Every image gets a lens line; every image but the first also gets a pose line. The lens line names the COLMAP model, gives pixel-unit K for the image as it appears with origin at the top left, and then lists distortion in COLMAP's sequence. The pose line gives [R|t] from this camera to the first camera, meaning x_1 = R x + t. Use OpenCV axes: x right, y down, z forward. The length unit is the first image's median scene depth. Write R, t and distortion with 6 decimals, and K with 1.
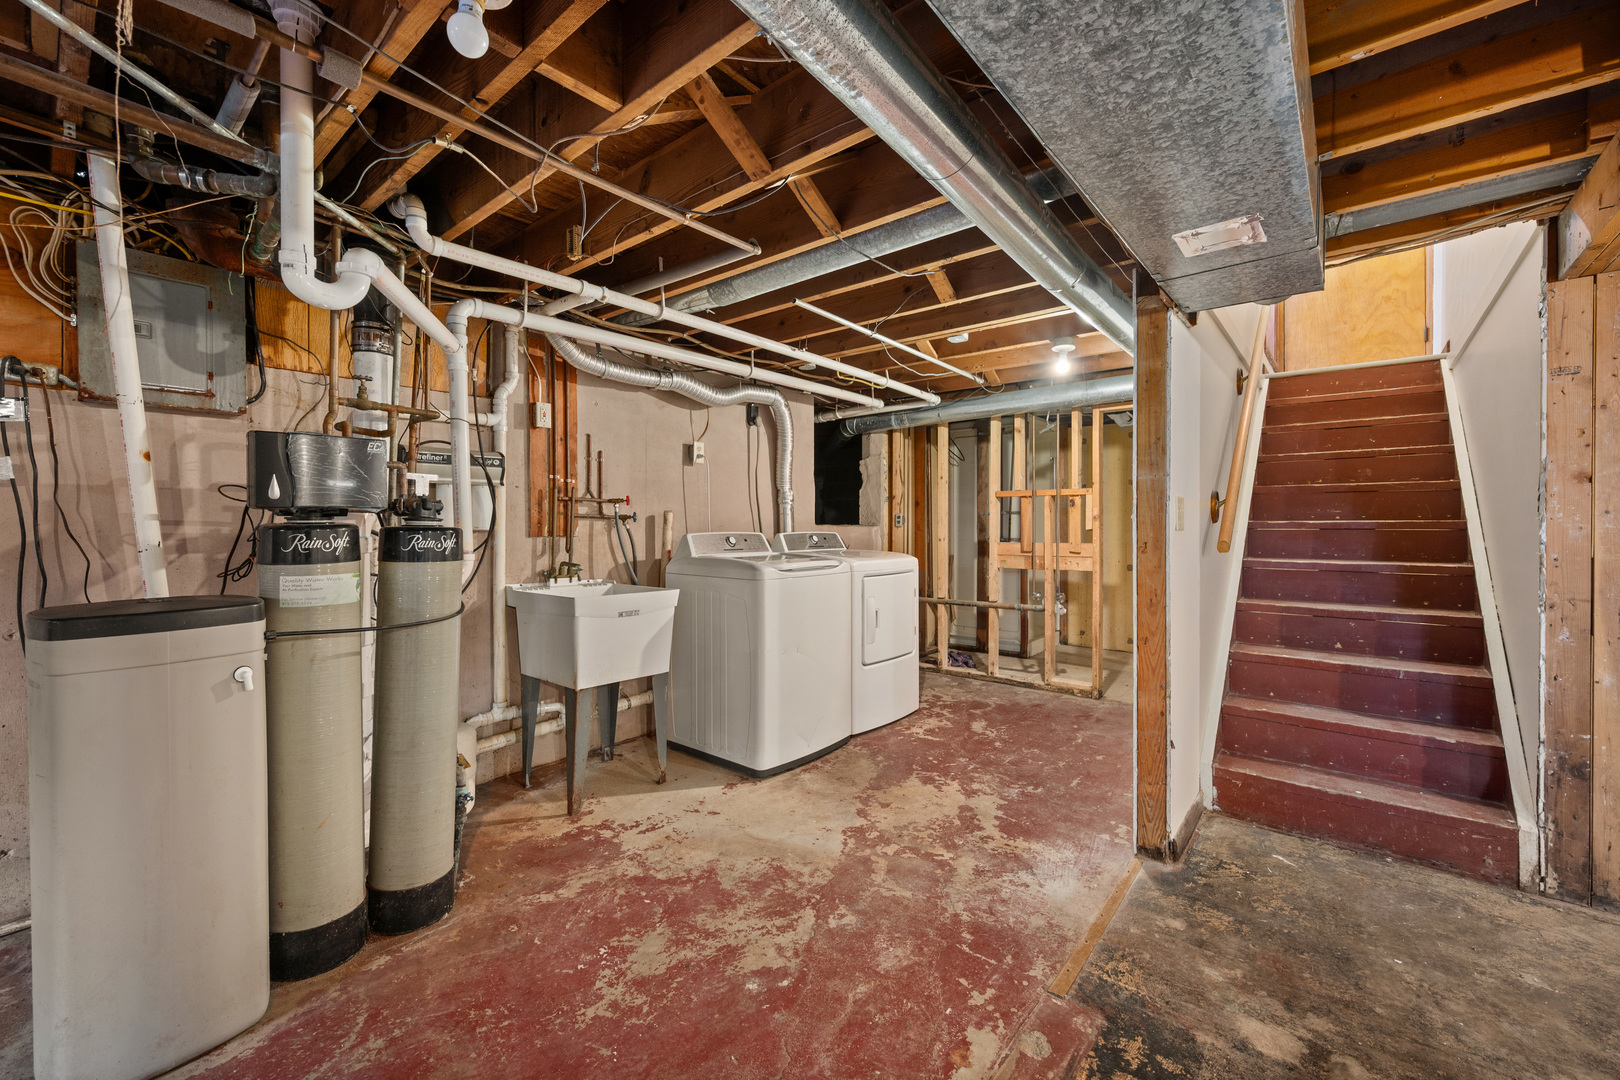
lens RADIAL K [[651.2, 0, 808.3], [0, 651.2, 532.8], [0, 0, 1]] dist [0.000941, 0.000921]
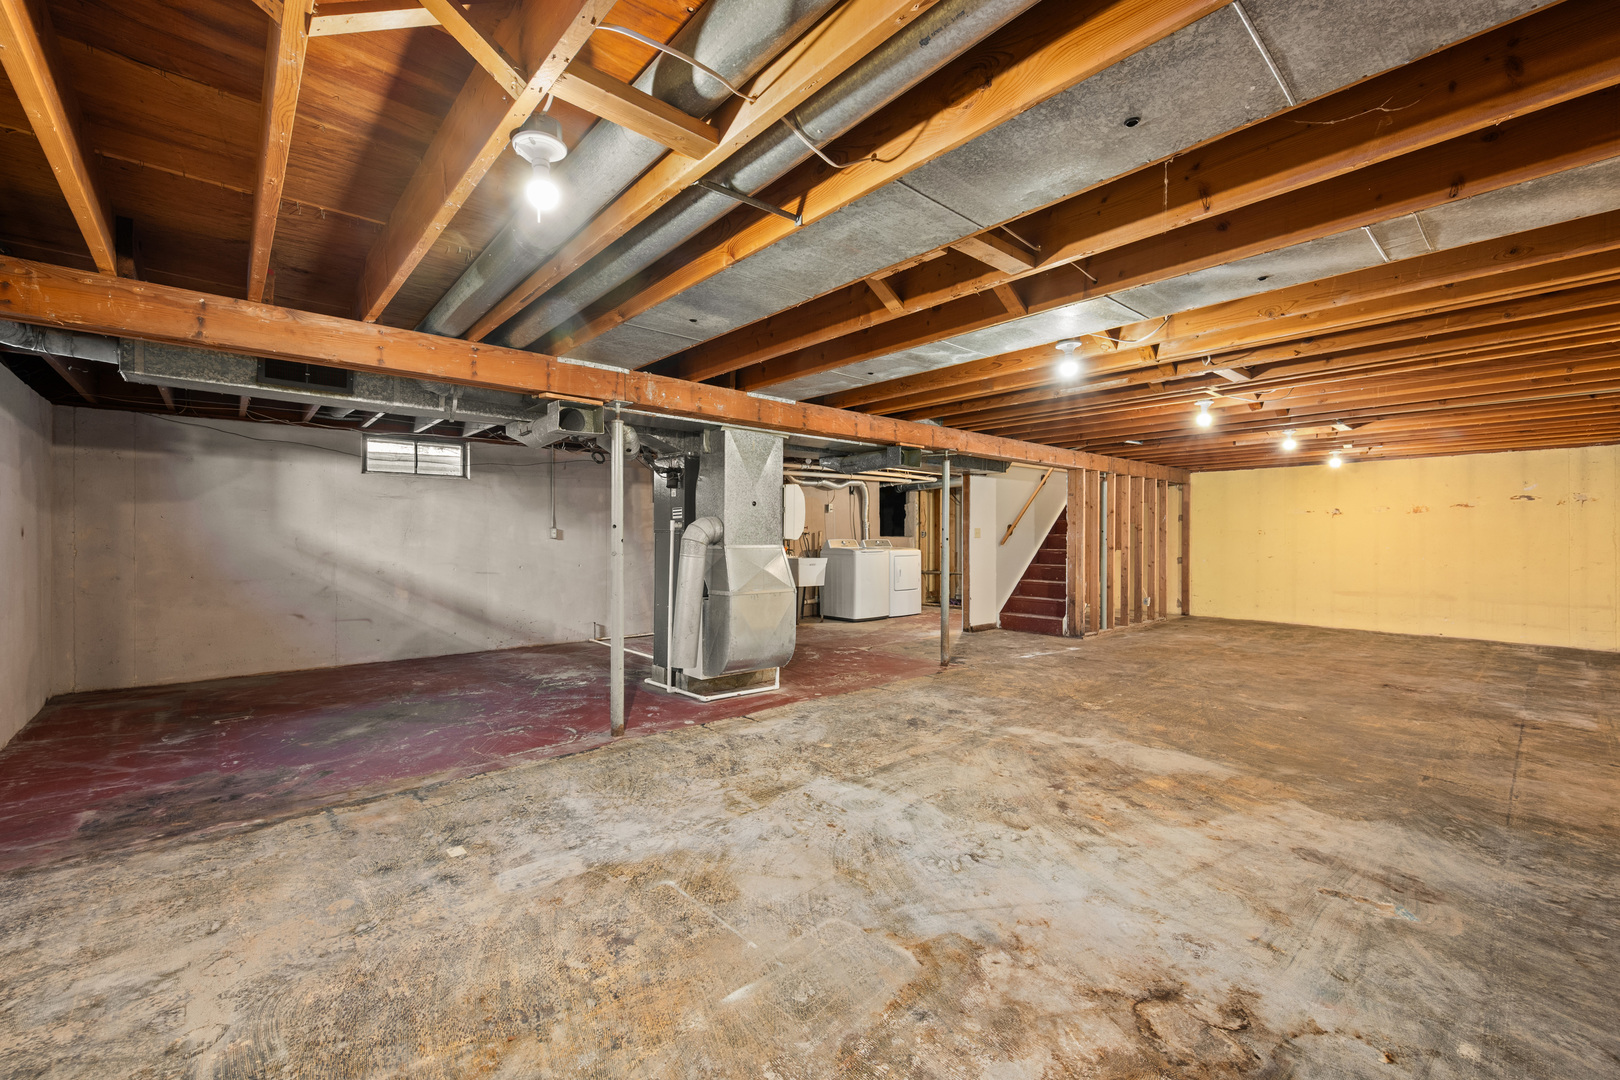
lens RADIAL K [[651.2, 0, 808.2], [0, 651.2, 538.4], [0, 0, 1]] dist [0.000941, 0.000921]
pose [[0.989350, 0.000928, -0.145555, 0.110523], [-0.002193, 0.999961, -0.008532, 0.015982], [0.145541, 0.008760, 0.989313, -1.476461]]
